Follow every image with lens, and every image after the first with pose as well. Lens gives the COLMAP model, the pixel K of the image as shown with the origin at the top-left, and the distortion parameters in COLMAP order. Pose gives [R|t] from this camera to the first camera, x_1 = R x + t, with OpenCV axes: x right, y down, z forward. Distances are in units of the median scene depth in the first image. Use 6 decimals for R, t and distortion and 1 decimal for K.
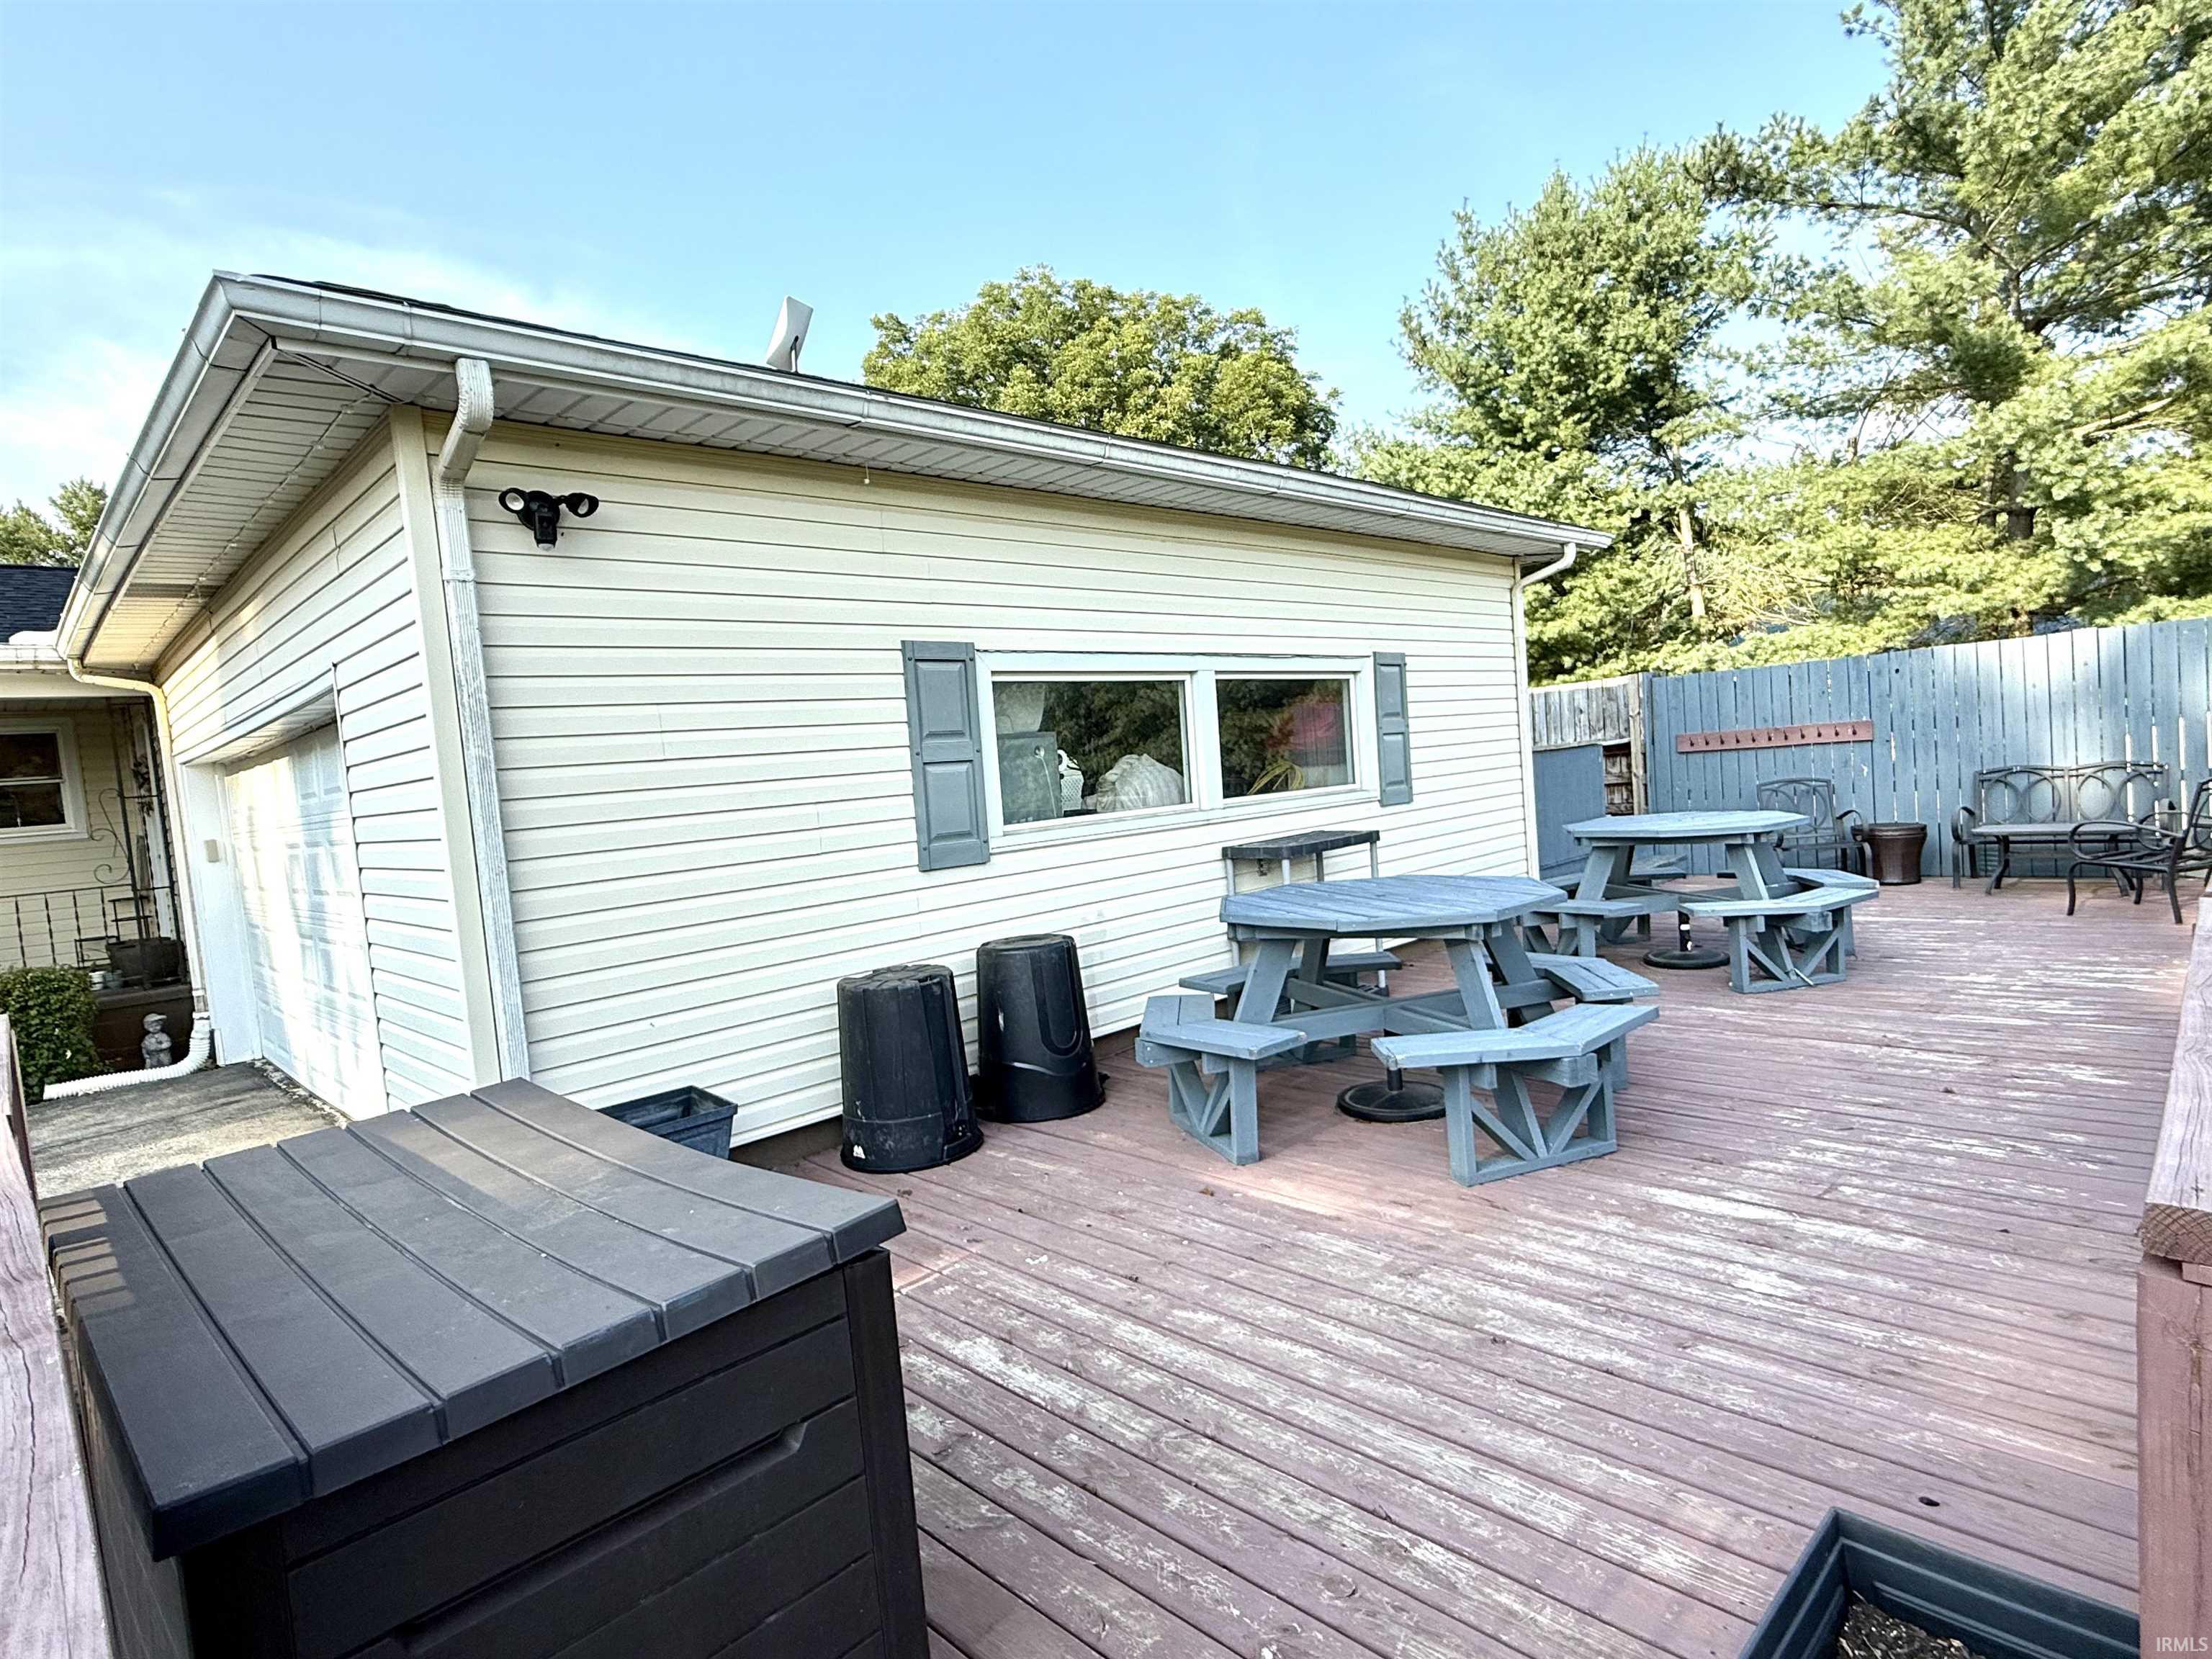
lens RADIAL K [[1165.0, 0, 1106.0], [0, 1165.0, 829.5], [0, 0, 1]] dist [-0.003680, 0.002696]
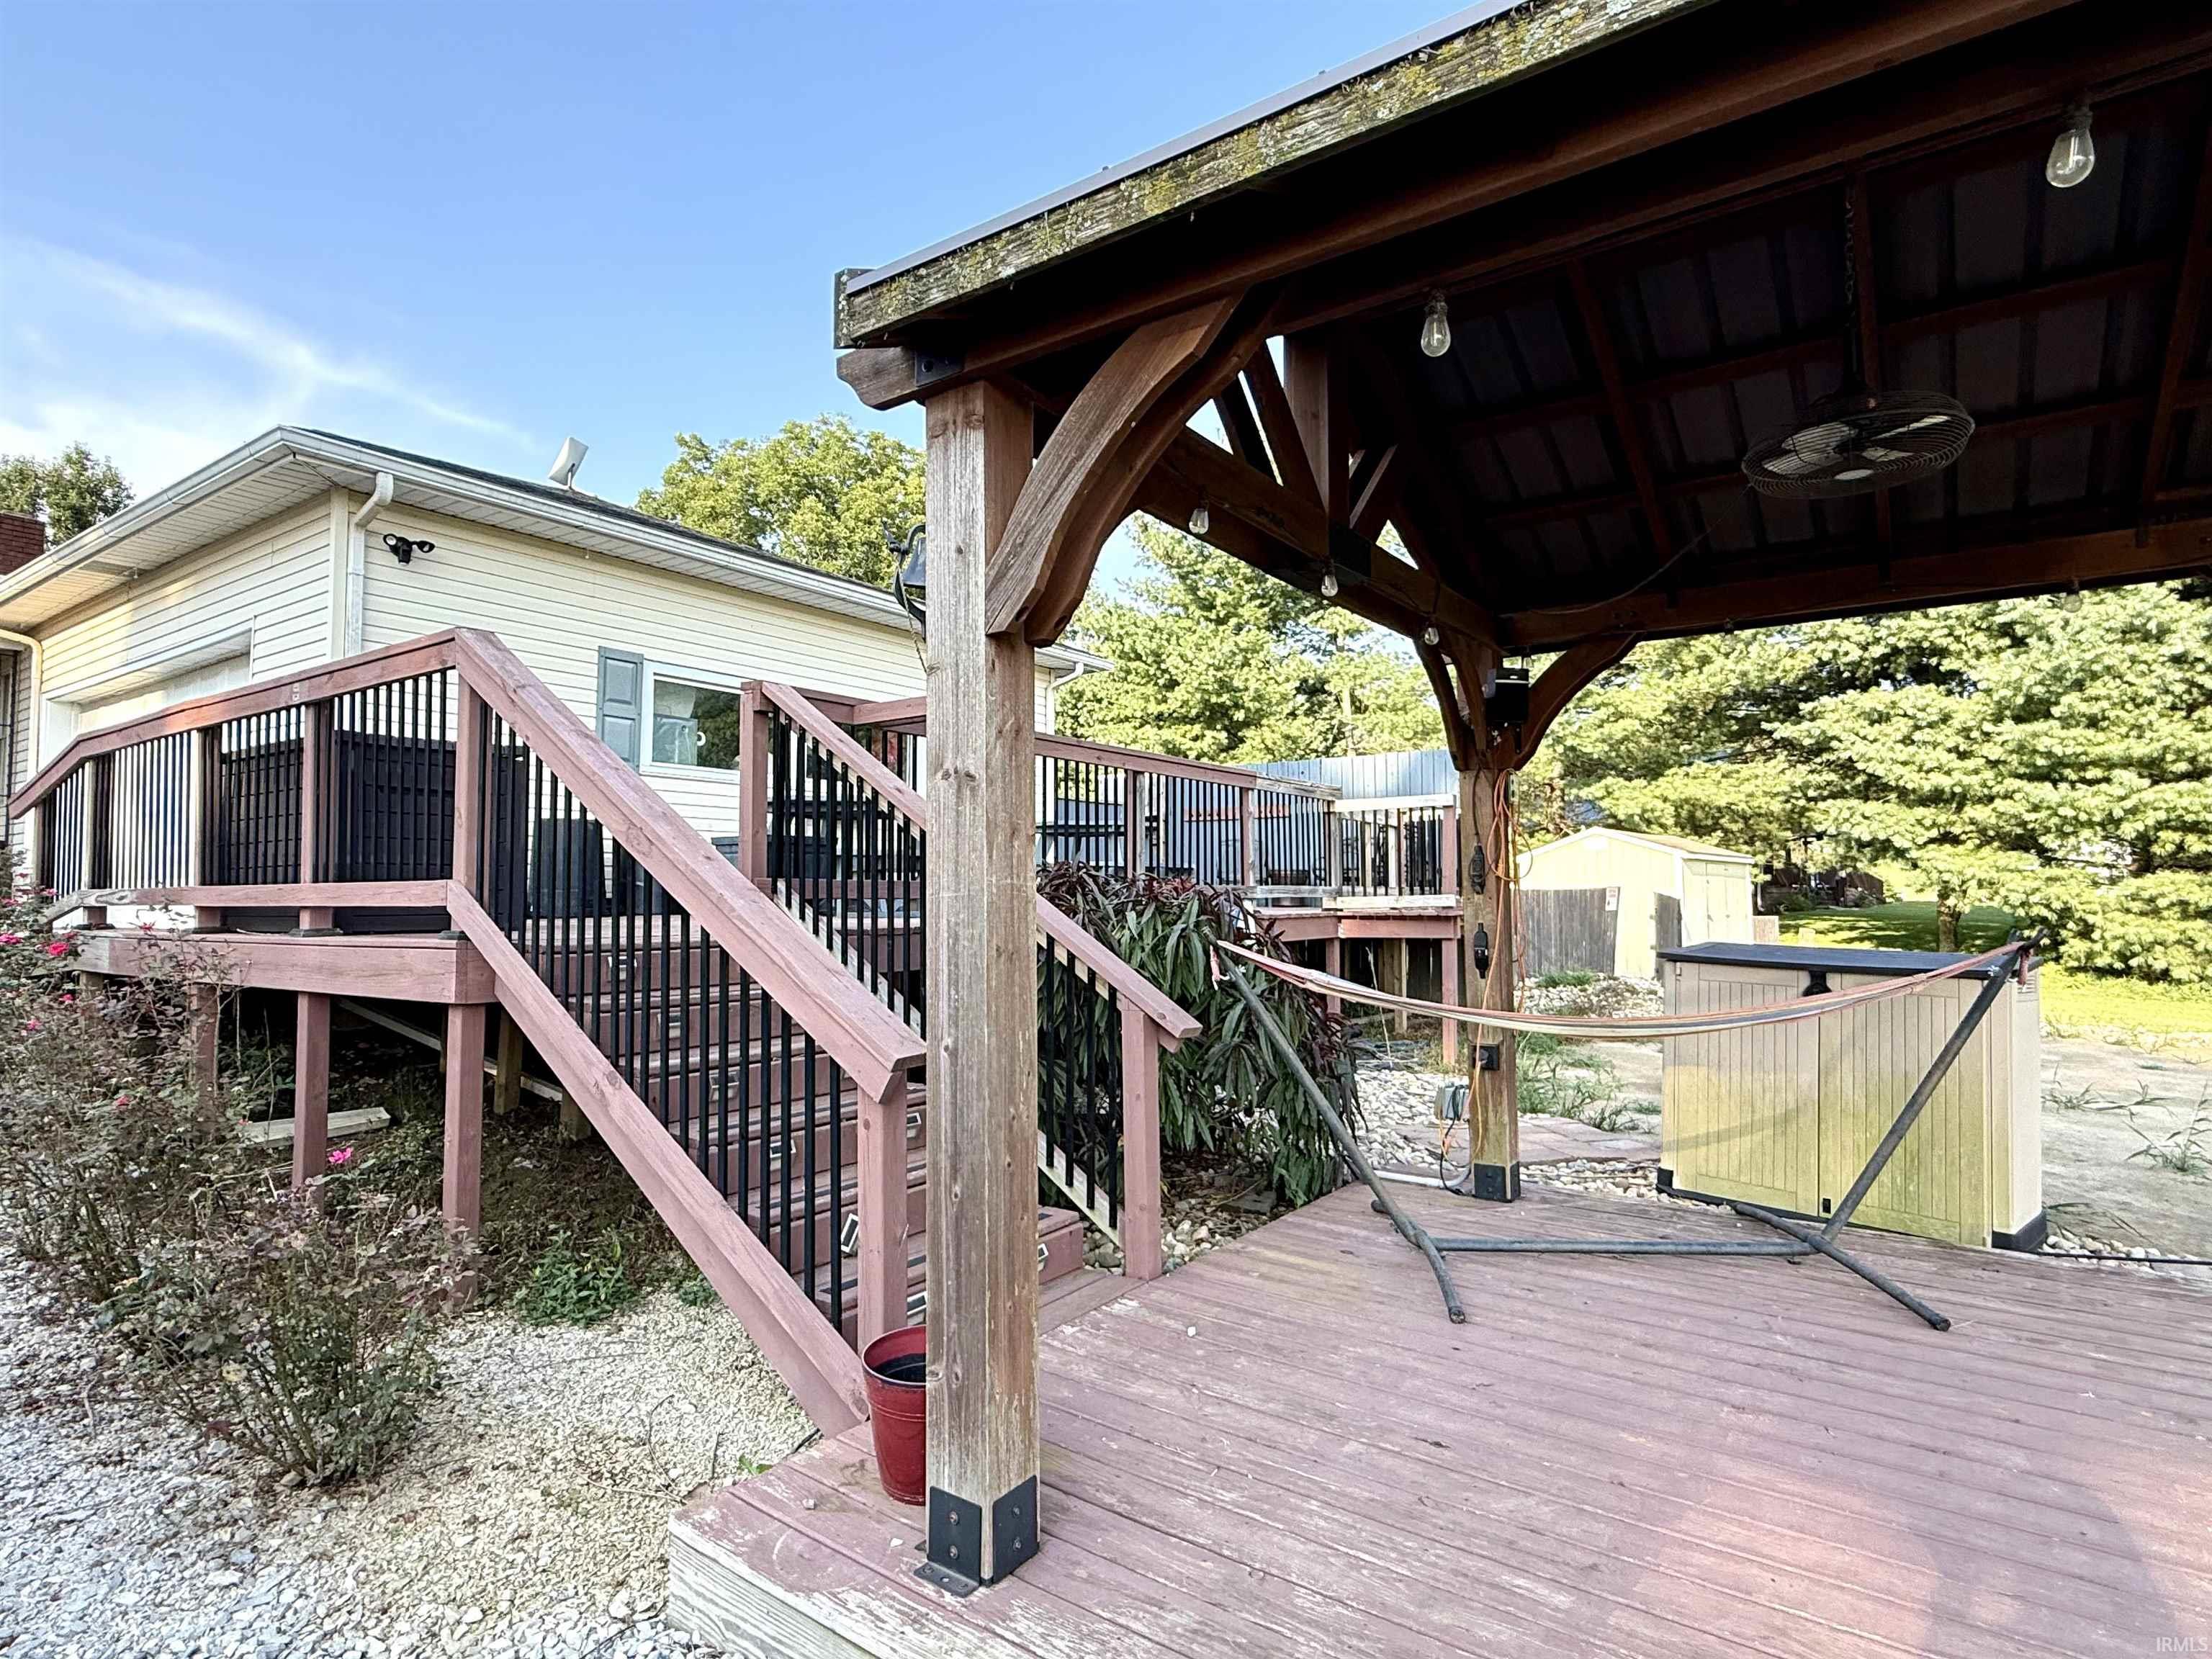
lens RADIAL K [[1165.0, 0, 1106.0], [0, 1165.0, 829.5], [0, 0, 1]] dist [-0.003680, 0.002696]
pose [[0.979747, 0.091166, 0.178283, 0.050707], [-0.069357, 0.989735, -0.124956, 0.049296], [-0.187845, 0.110060, 0.976013, -0.148484]]
